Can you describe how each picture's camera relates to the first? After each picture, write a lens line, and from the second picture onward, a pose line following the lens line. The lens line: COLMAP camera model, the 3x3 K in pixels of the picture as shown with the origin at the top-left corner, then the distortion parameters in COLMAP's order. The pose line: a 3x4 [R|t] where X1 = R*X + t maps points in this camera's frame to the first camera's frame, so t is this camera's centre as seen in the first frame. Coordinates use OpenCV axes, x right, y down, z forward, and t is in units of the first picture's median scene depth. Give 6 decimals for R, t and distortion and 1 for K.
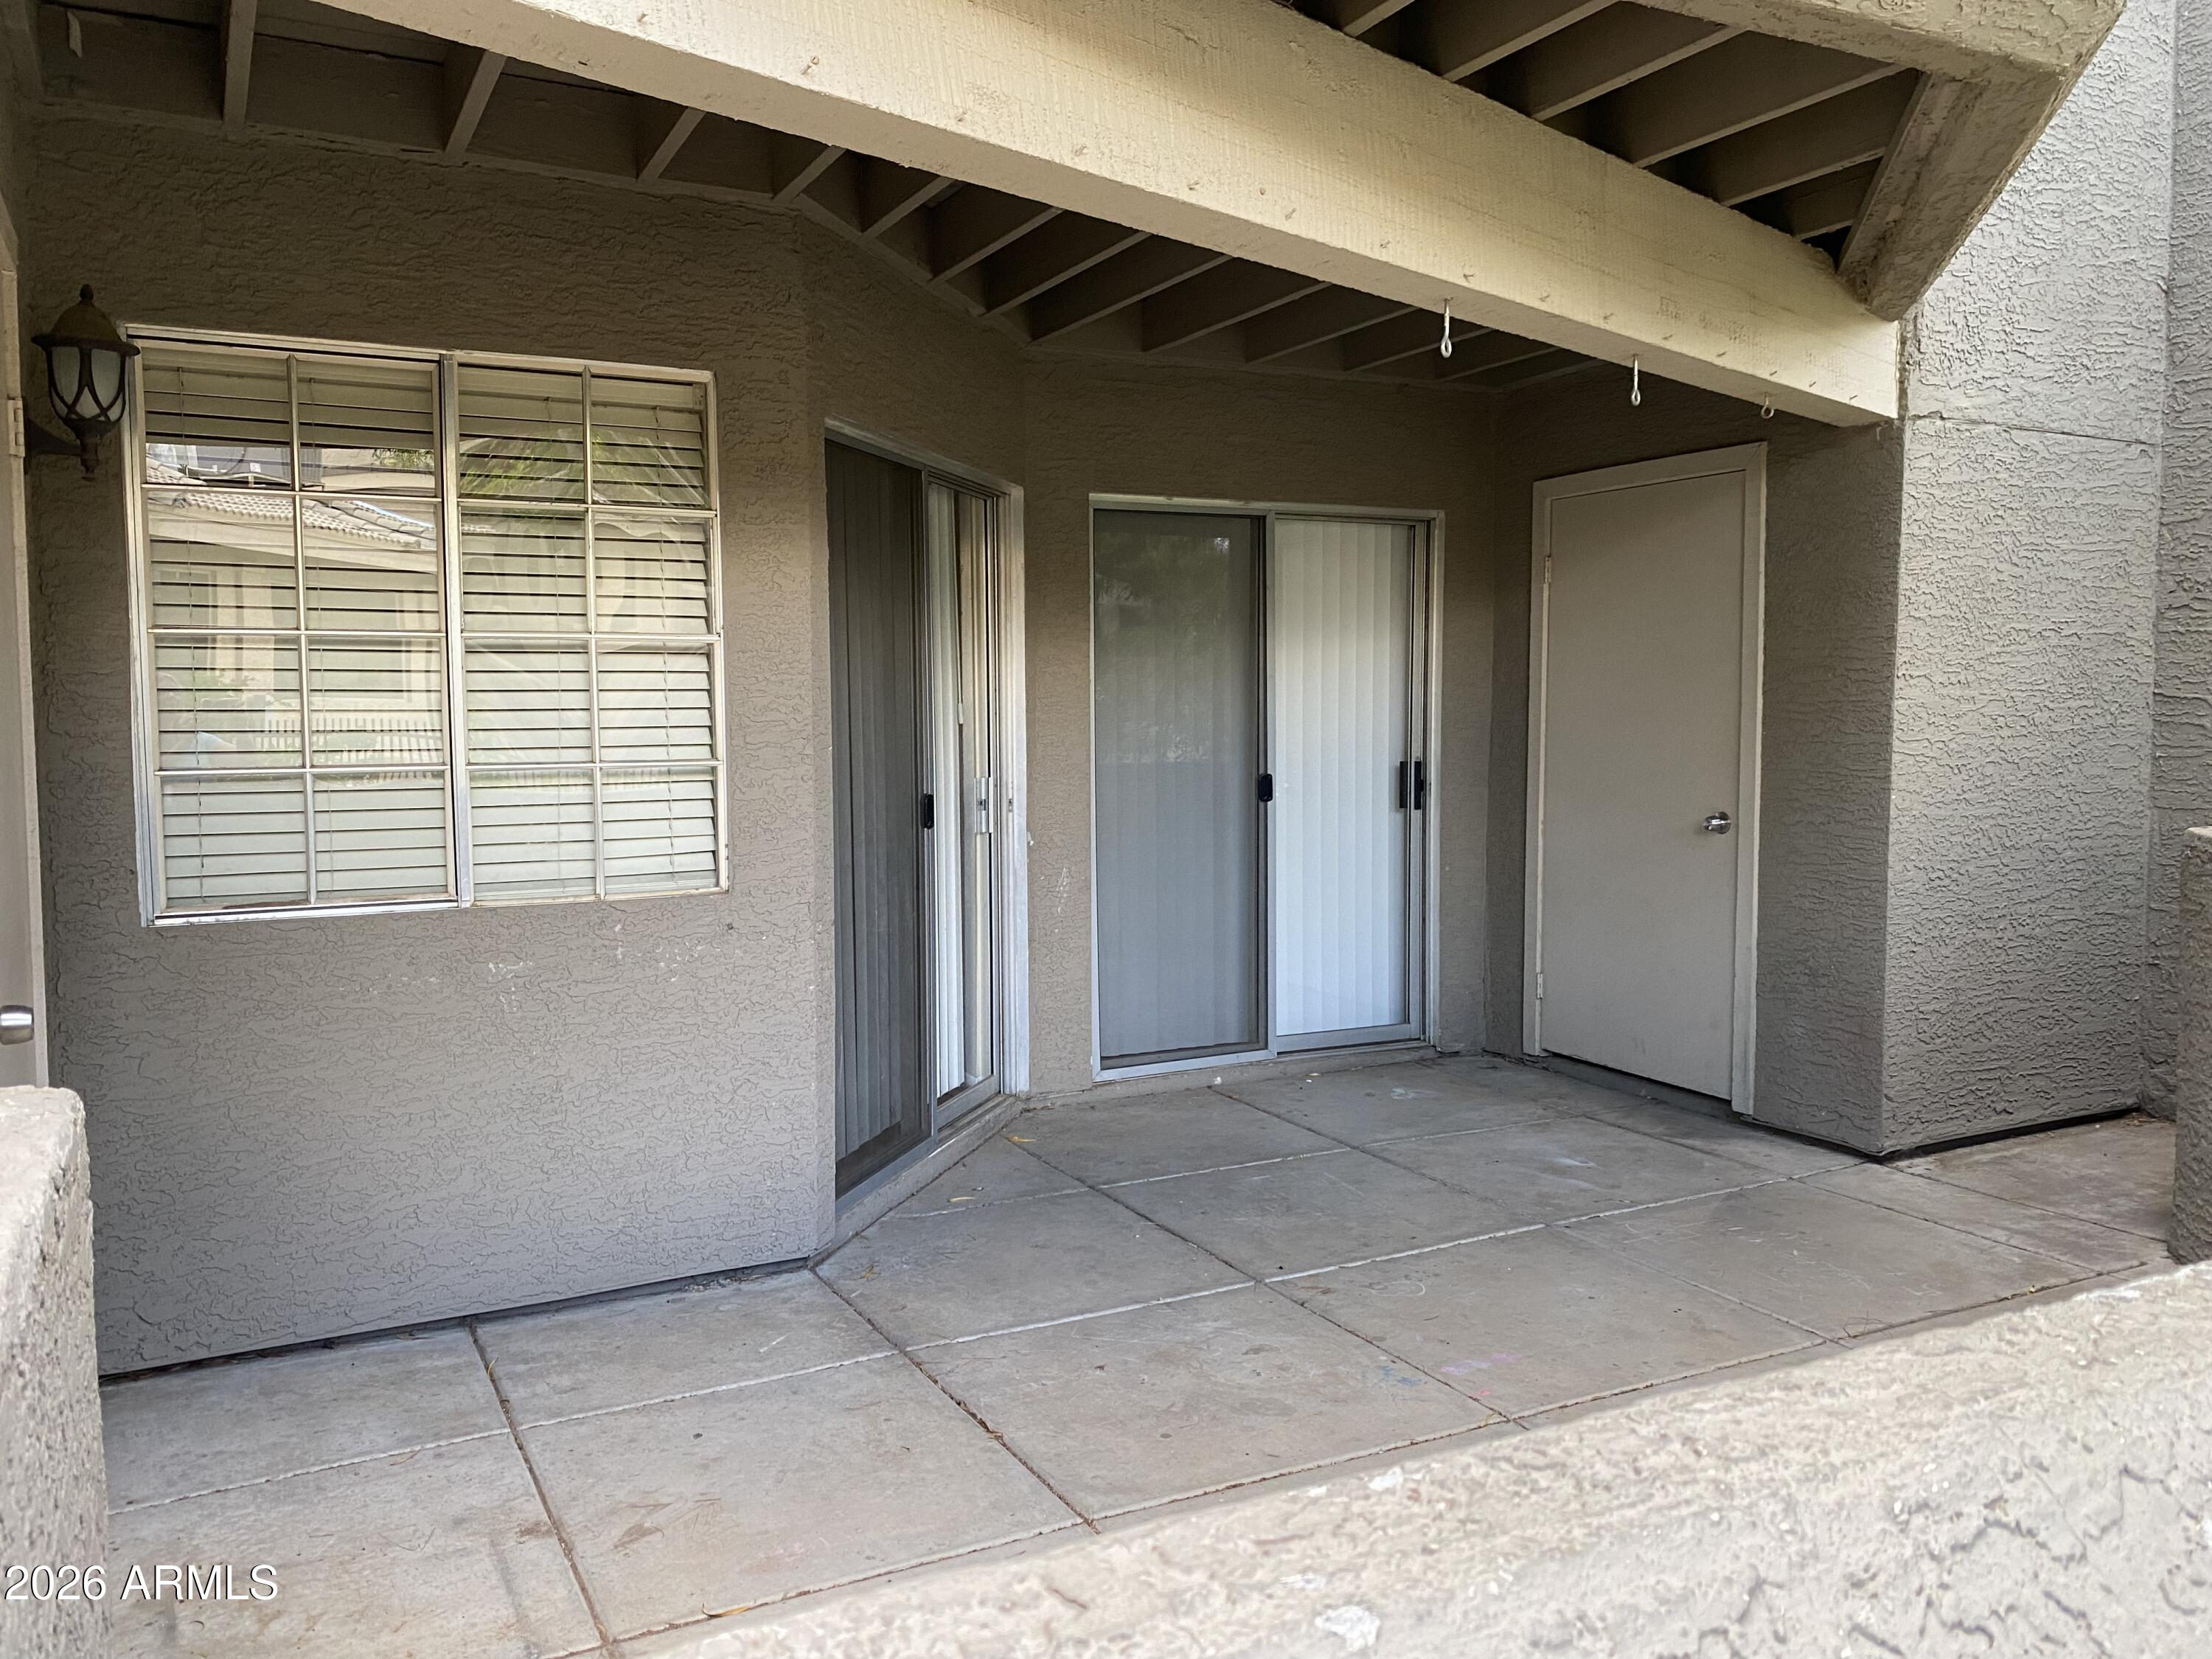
lens RADIAL K [[1636.5, 0, 1106.0], [0, 1636.5, 829.5], [0, 0, 1]] dist [-0.047311, 0.039935]
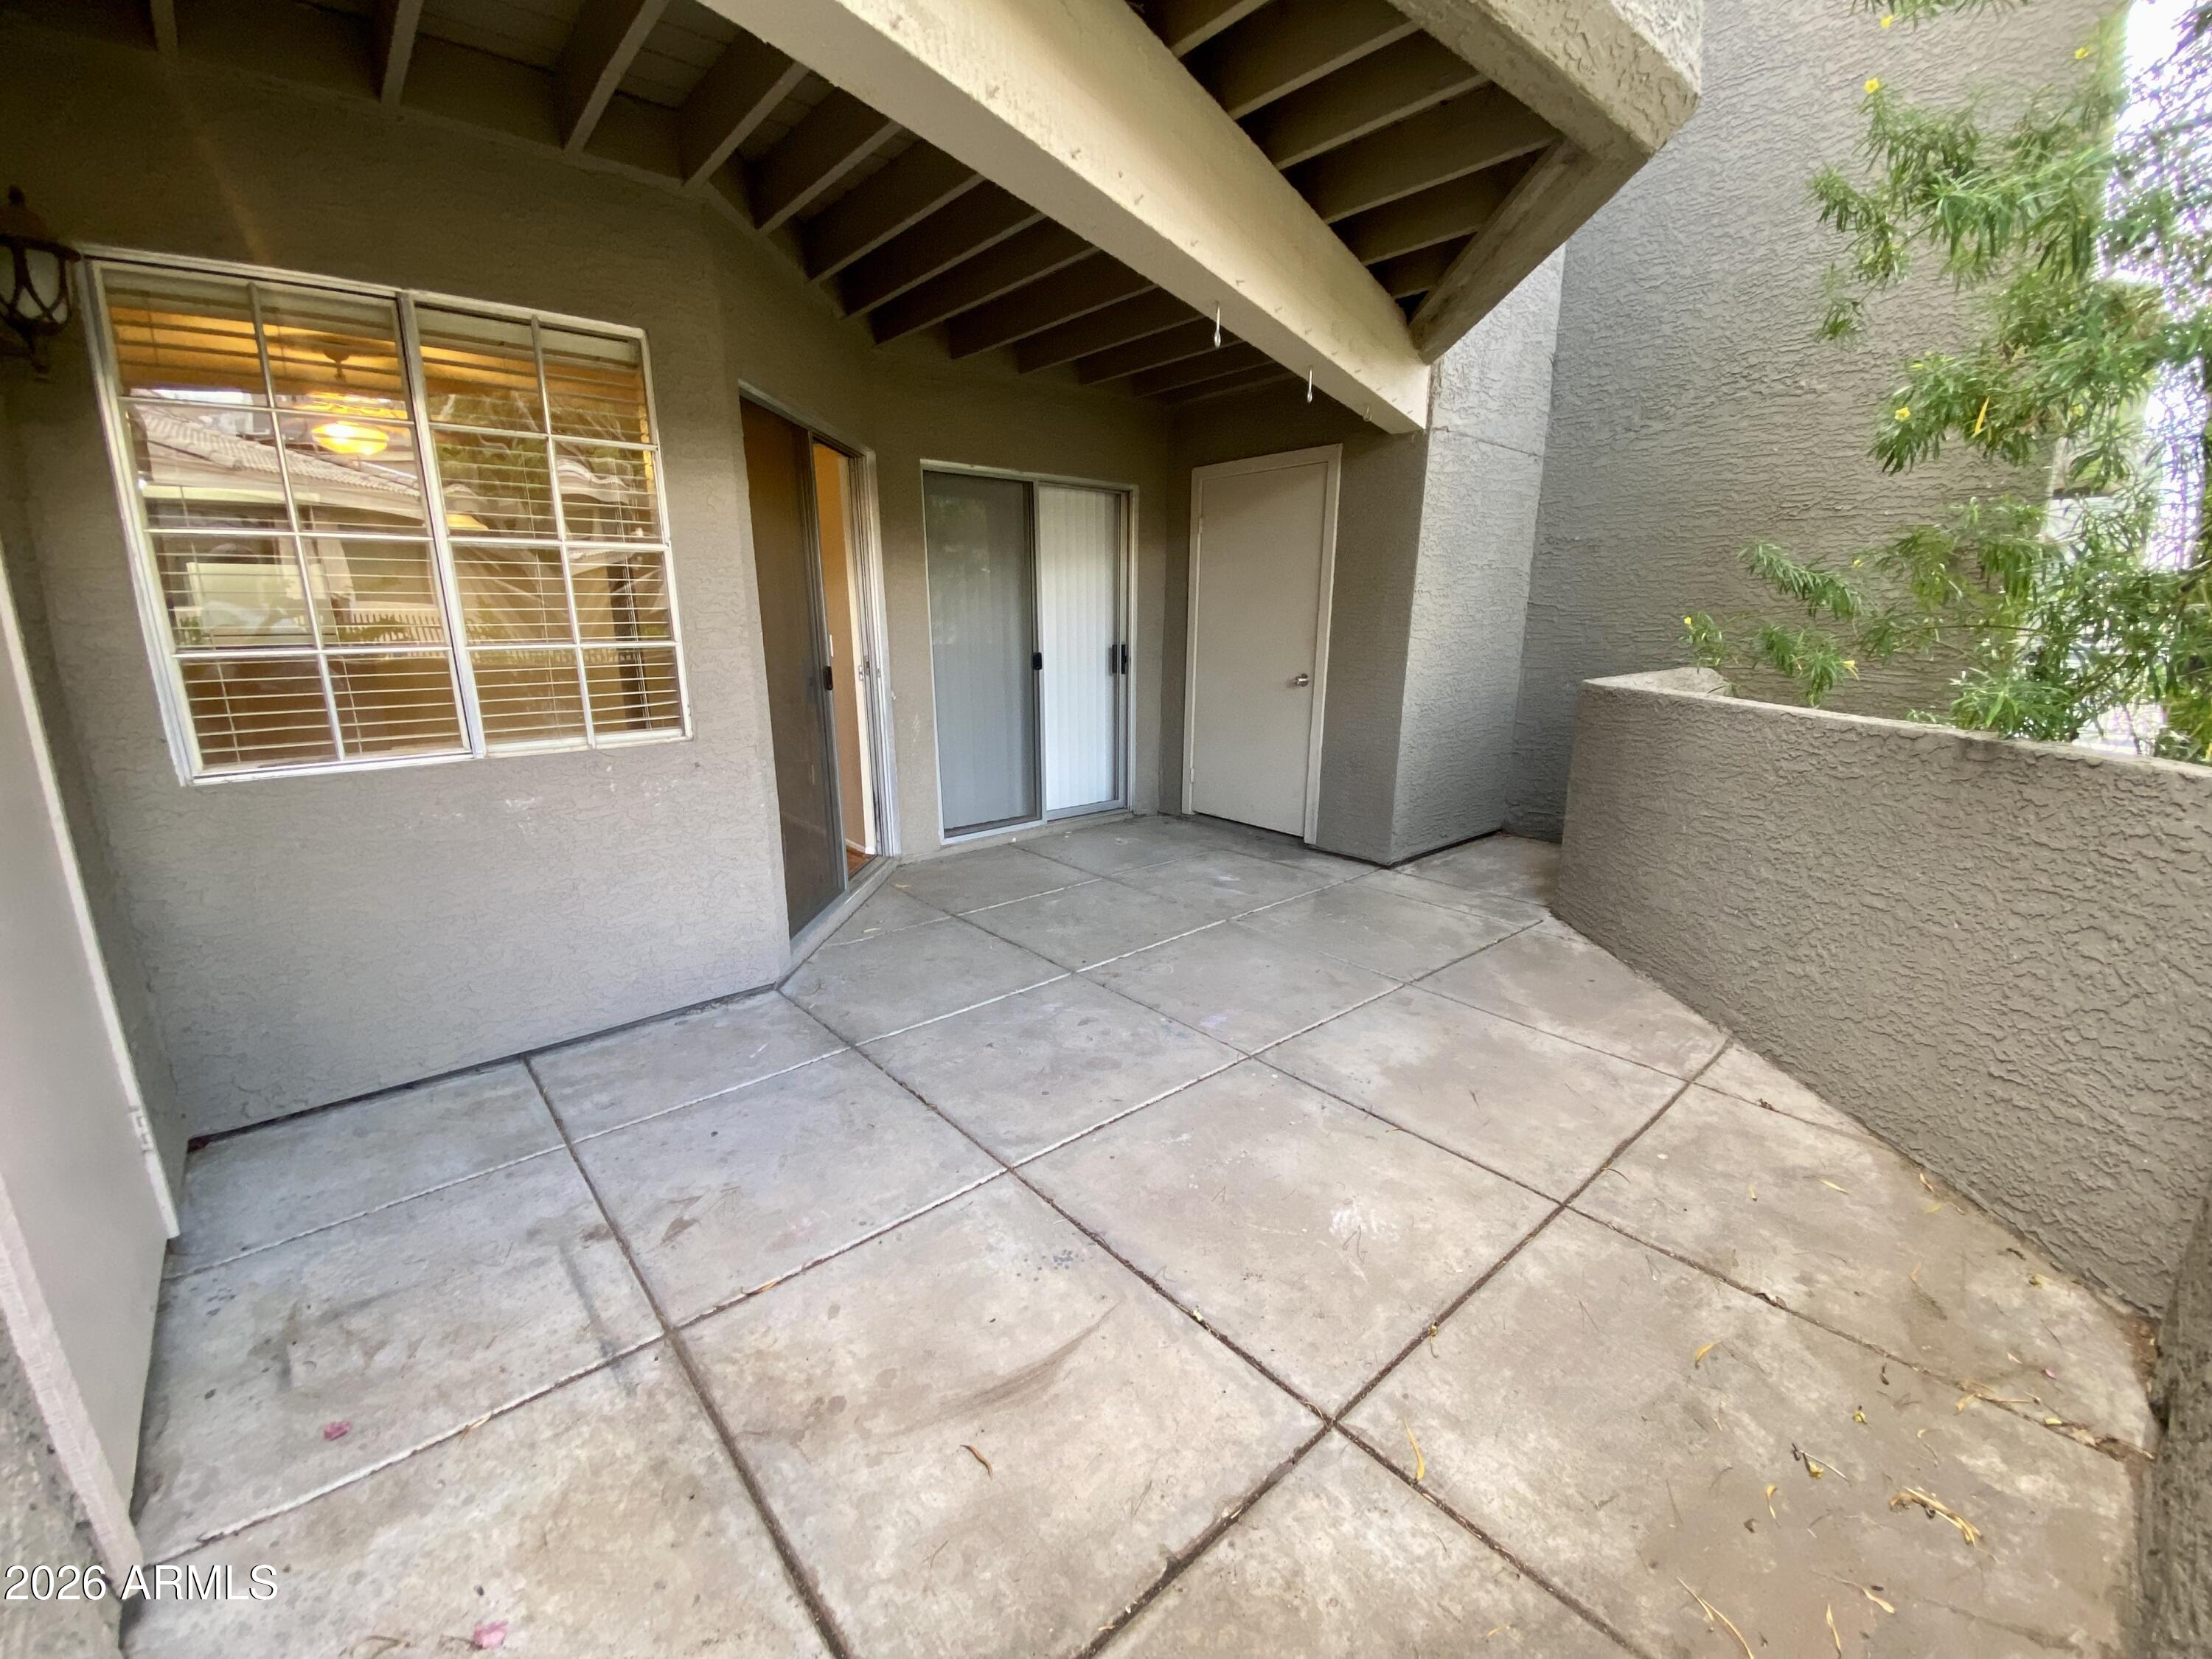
lens RADIAL K [[882.6, 0, 1113.5], [0, 882.6, 840.4], [0, 0, 1]] dist [0.000347, -0.013992]
pose [[0.972223, -0.053204, 0.227929, -0.054889], [0.012522, 0.984250, 0.176336, -0.004307], [-0.233721, -0.168584, 0.957577, 0.166178]]
